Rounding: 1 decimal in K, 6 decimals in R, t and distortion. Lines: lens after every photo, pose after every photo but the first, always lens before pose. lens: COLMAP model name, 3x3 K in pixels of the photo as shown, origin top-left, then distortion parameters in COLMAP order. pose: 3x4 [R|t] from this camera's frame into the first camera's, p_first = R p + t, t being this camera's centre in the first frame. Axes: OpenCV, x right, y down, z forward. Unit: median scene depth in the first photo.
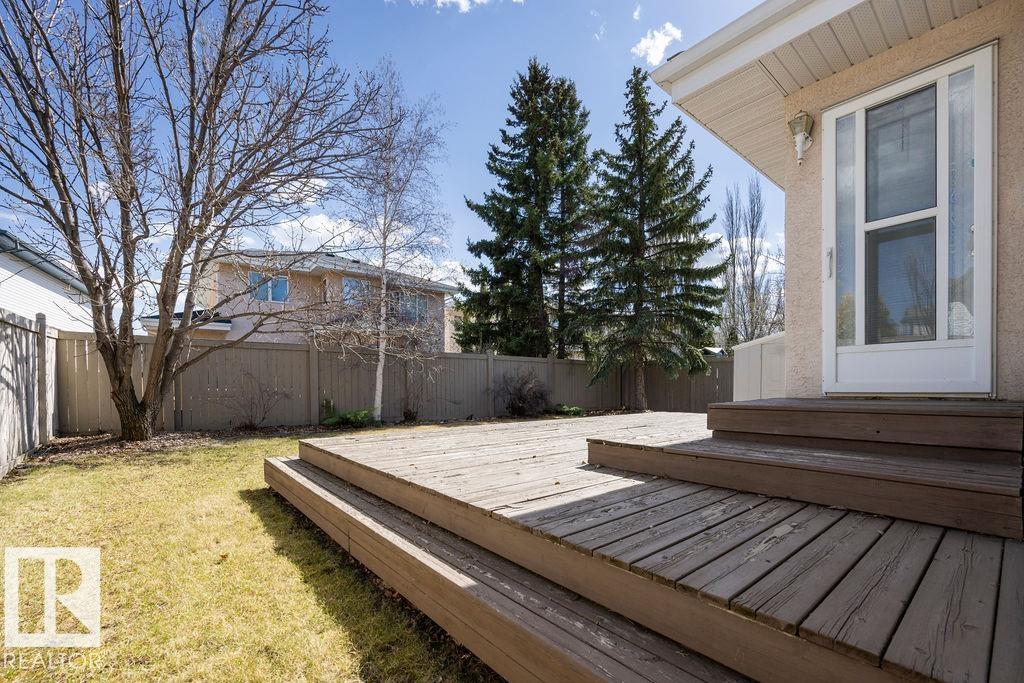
lens RADIAL K [[431.9, 0, 512.8], [0, 431.9, 392.2], [0, 0, 1]] dist [0.001296, 0.000024]
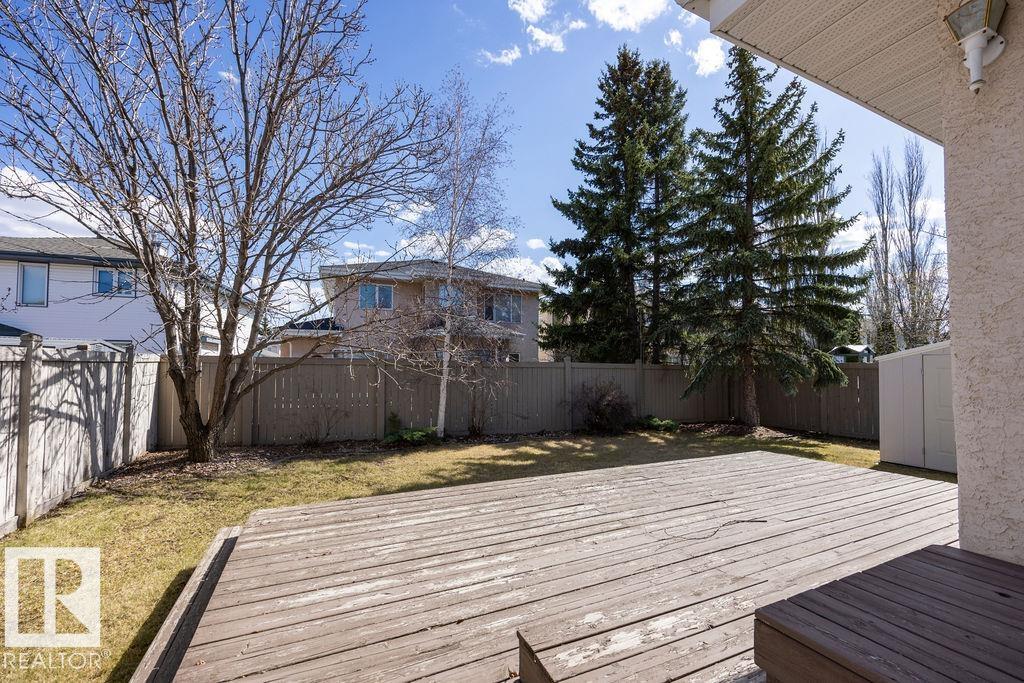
lens RADIAL K [[419.4, 0, 512.8], [0, 419.4, 361.9], [0, 0, 1]] dist [0.001210, -0.000084]
pose [[0.965965, -0.000114, -0.258671, 0.056051], [-0.011331, 0.999021, -0.042756, -0.039565], [0.258423, 0.044232, 0.965019, 0.083835]]
